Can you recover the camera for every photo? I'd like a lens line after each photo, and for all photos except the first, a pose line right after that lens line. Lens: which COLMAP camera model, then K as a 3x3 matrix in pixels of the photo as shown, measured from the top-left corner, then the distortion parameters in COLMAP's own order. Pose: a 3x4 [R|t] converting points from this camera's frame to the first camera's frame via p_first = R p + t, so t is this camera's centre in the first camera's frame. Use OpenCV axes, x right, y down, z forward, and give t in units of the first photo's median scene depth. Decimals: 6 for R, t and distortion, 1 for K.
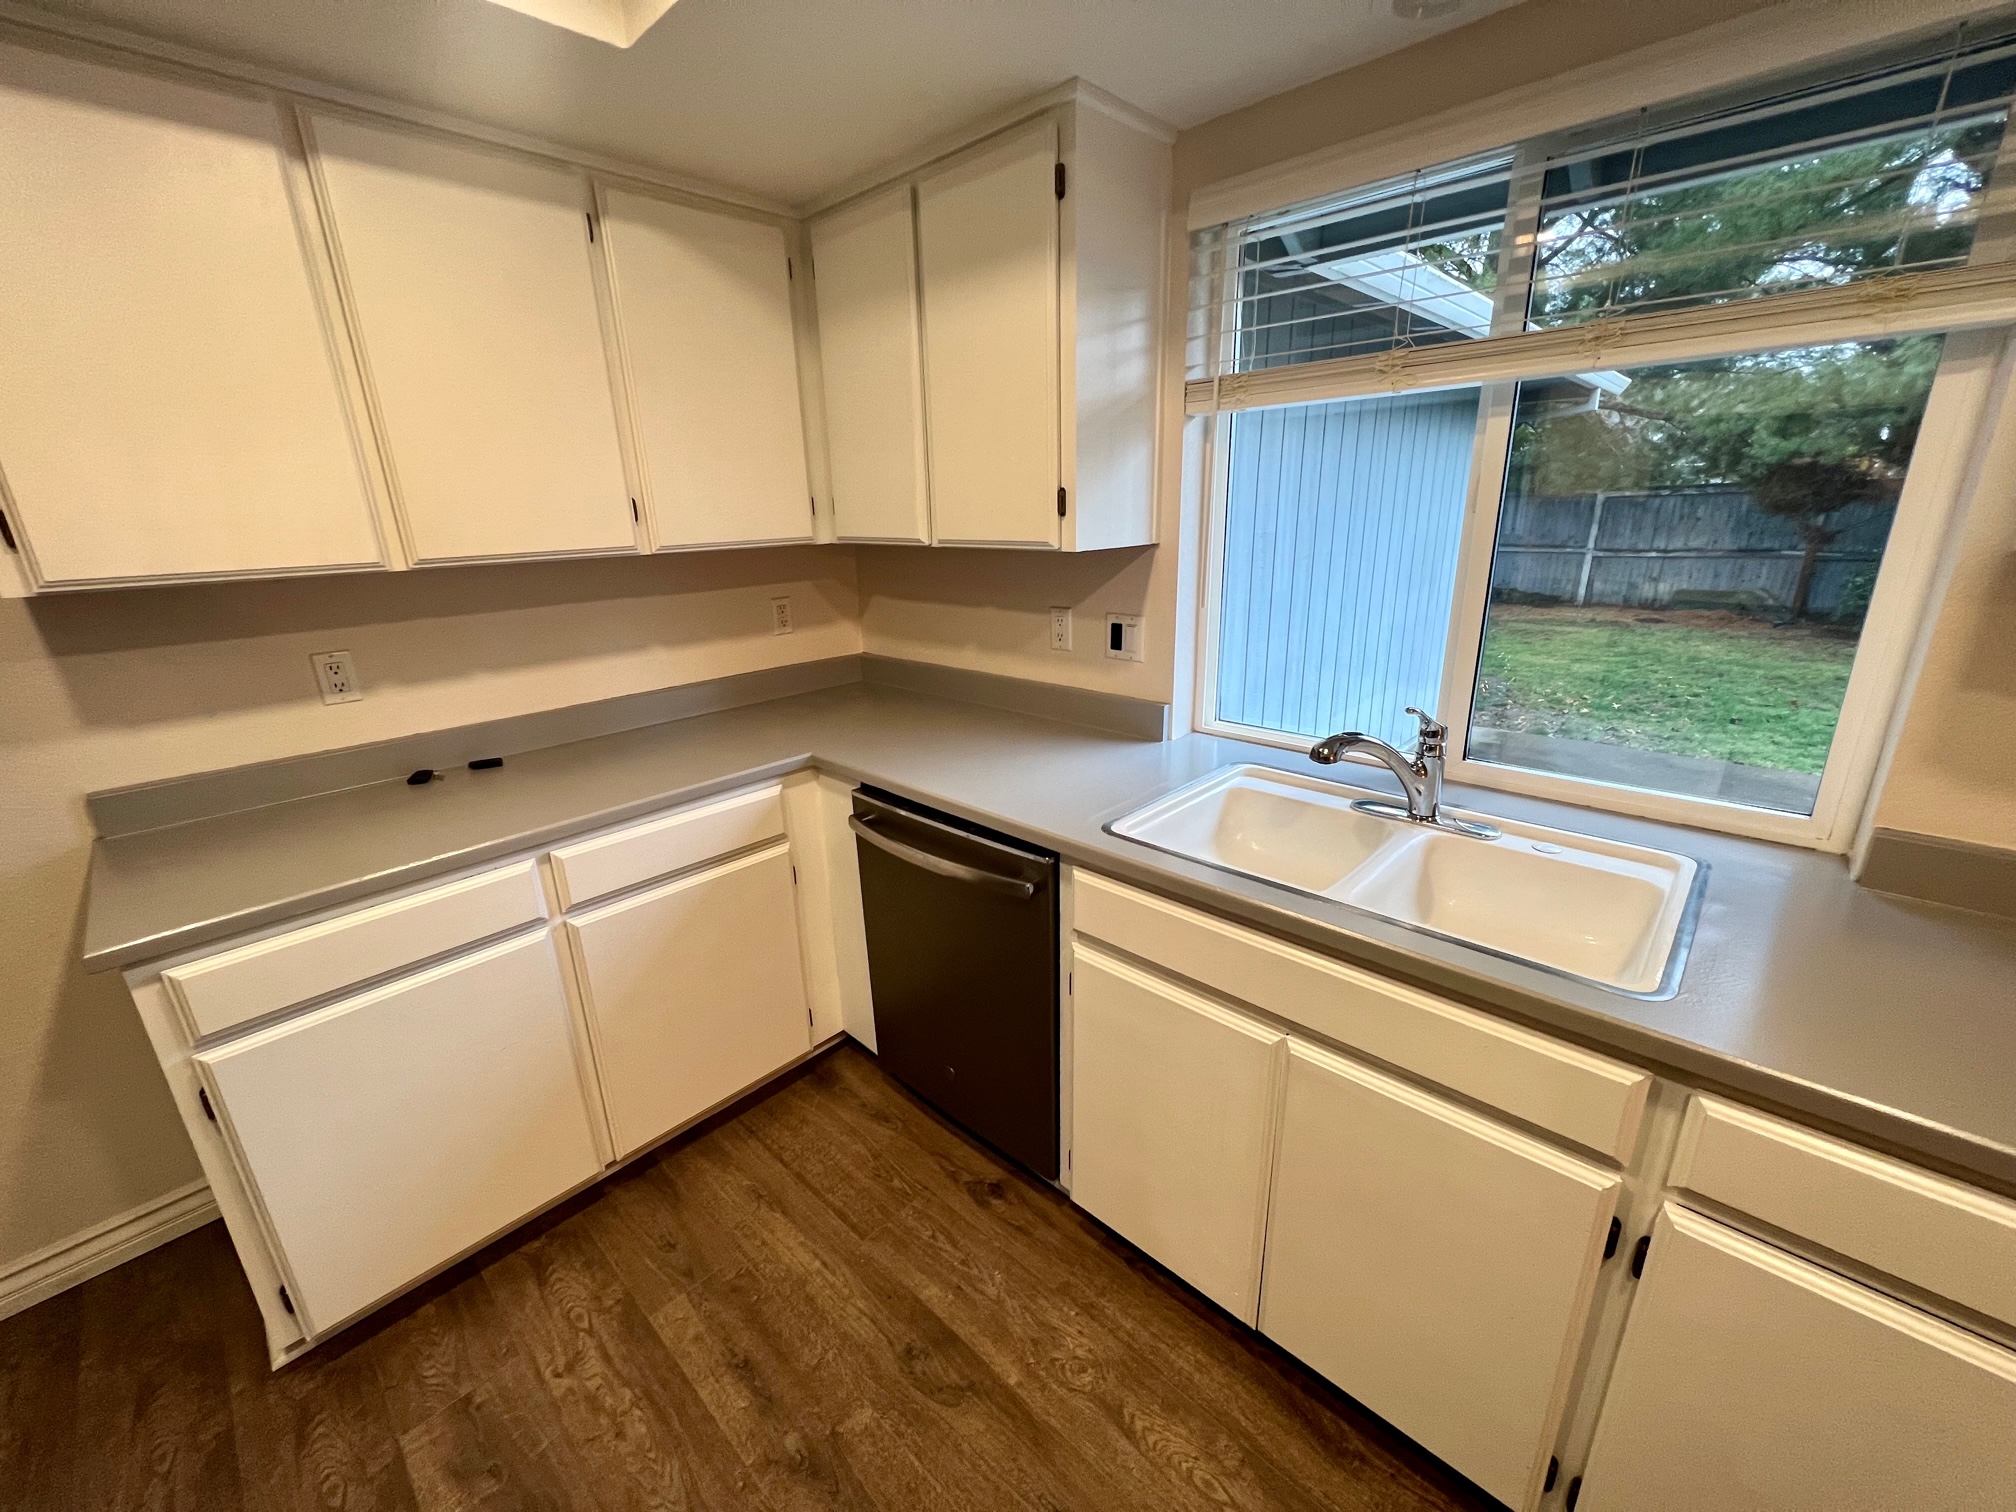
lens RADIAL K [[807.2, 0, 1007.8], [0, 807.2, 760.9], [0, 0, 1]] dist [-0.004426, 0.000138]
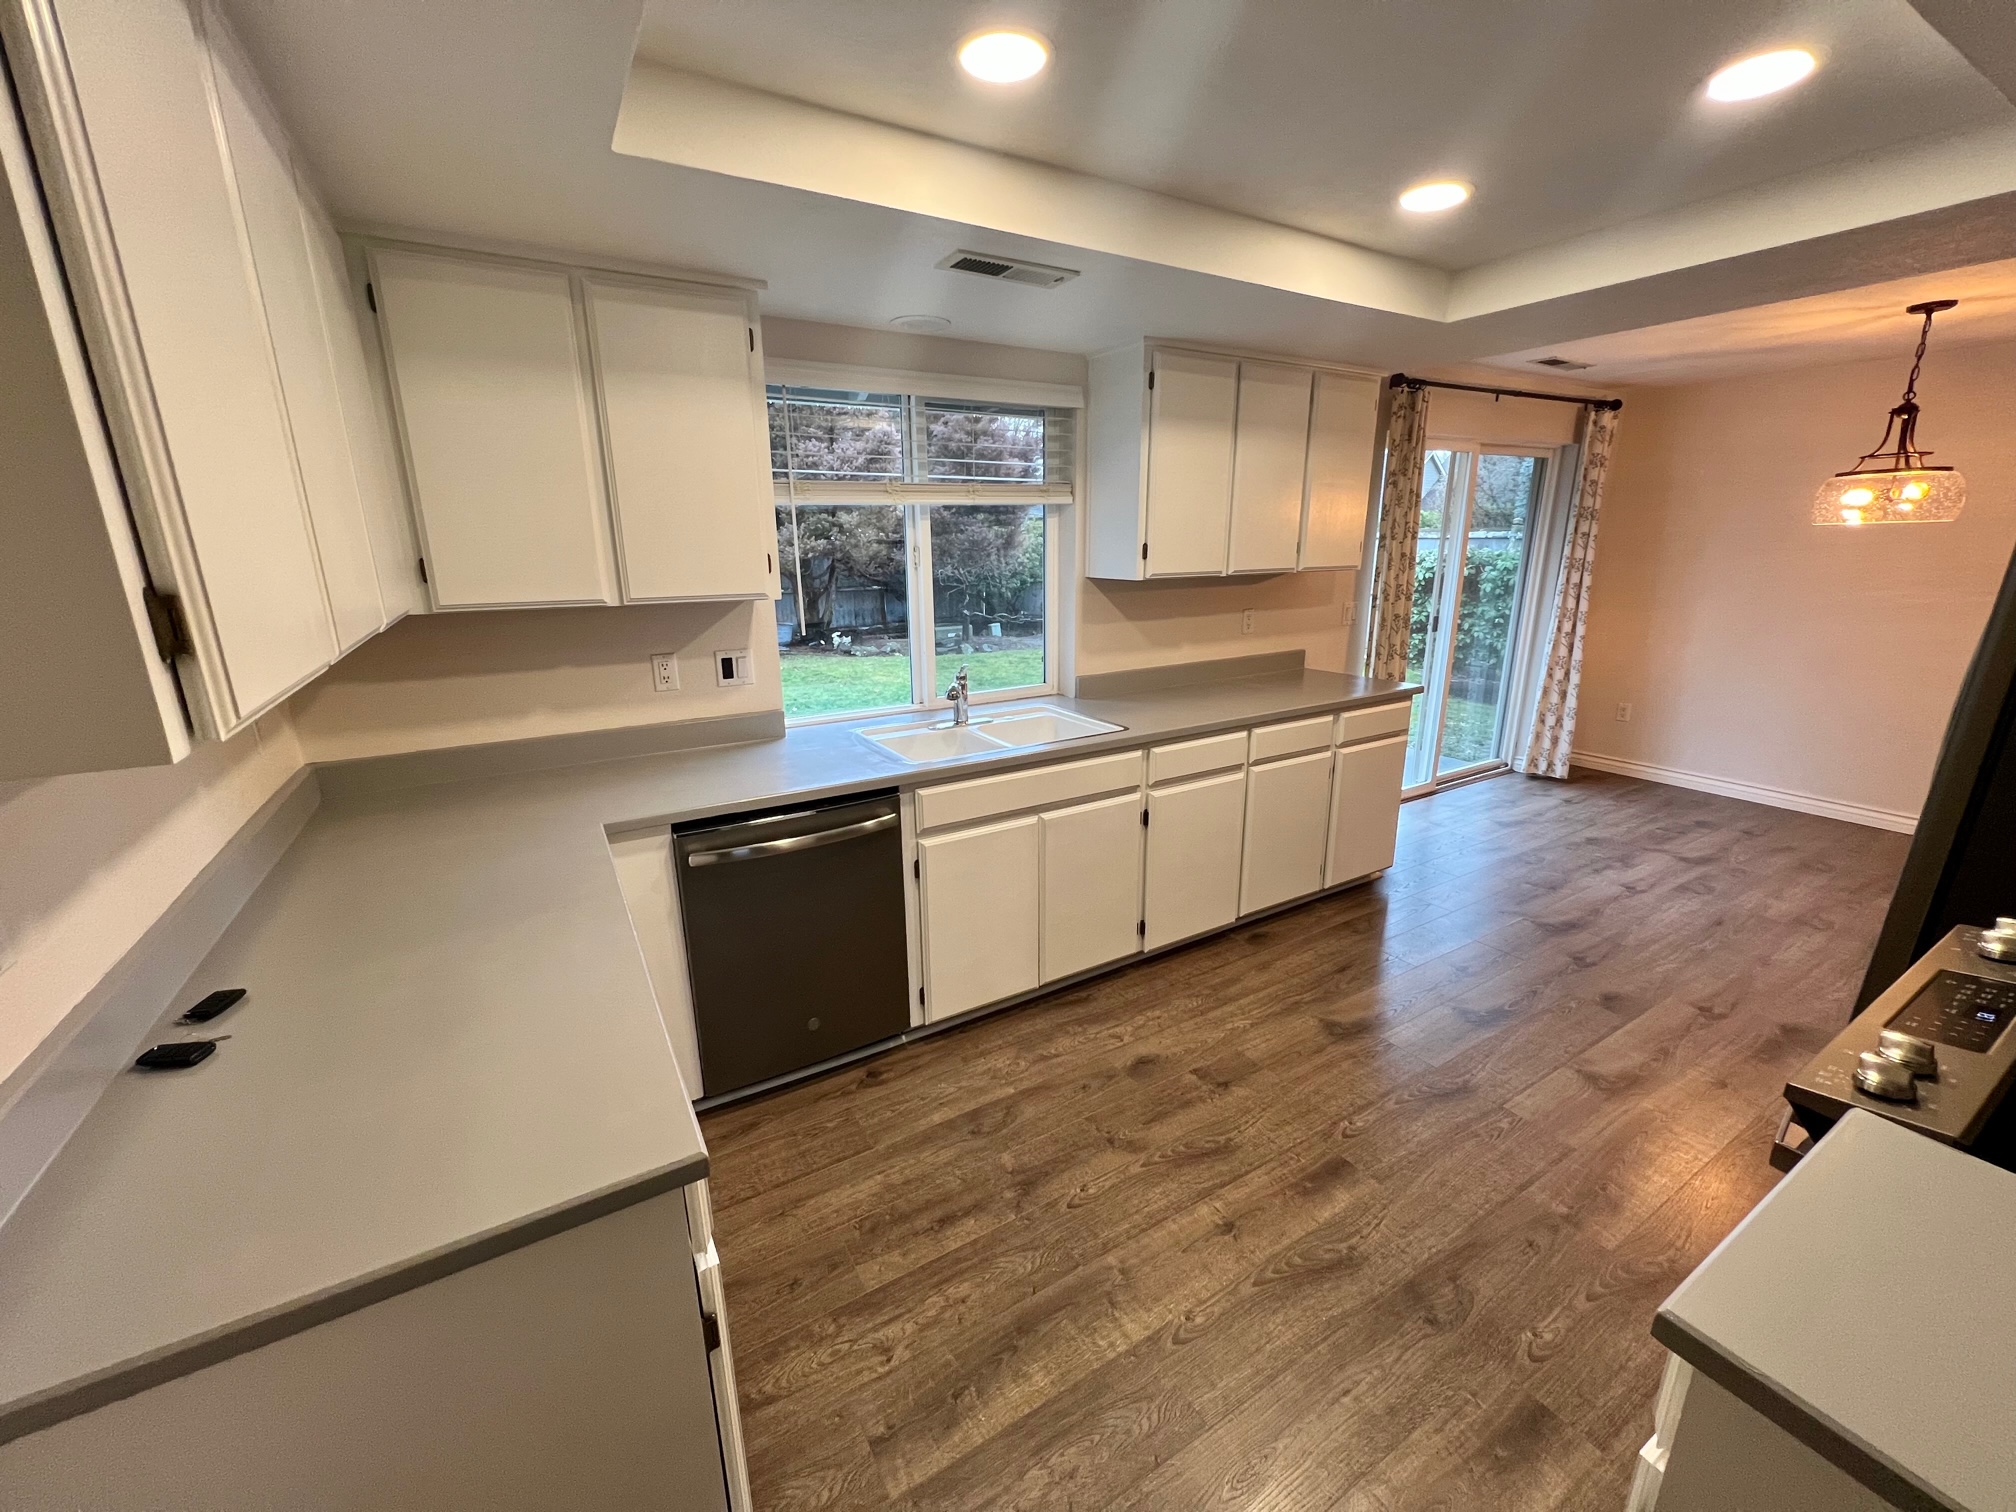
lens RADIAL K [[807.2, 0, 1008.3], [0, 807.2, 755.5], [0, 0, 1]] dist [-0.004426, 0.000138]
pose [[0.265606, -0.224840, 0.937497, -1.227757], [0.304157, 0.942305, 0.139822, -0.086427], [-0.914845, 0.248009, 0.318668, 0.288490]]
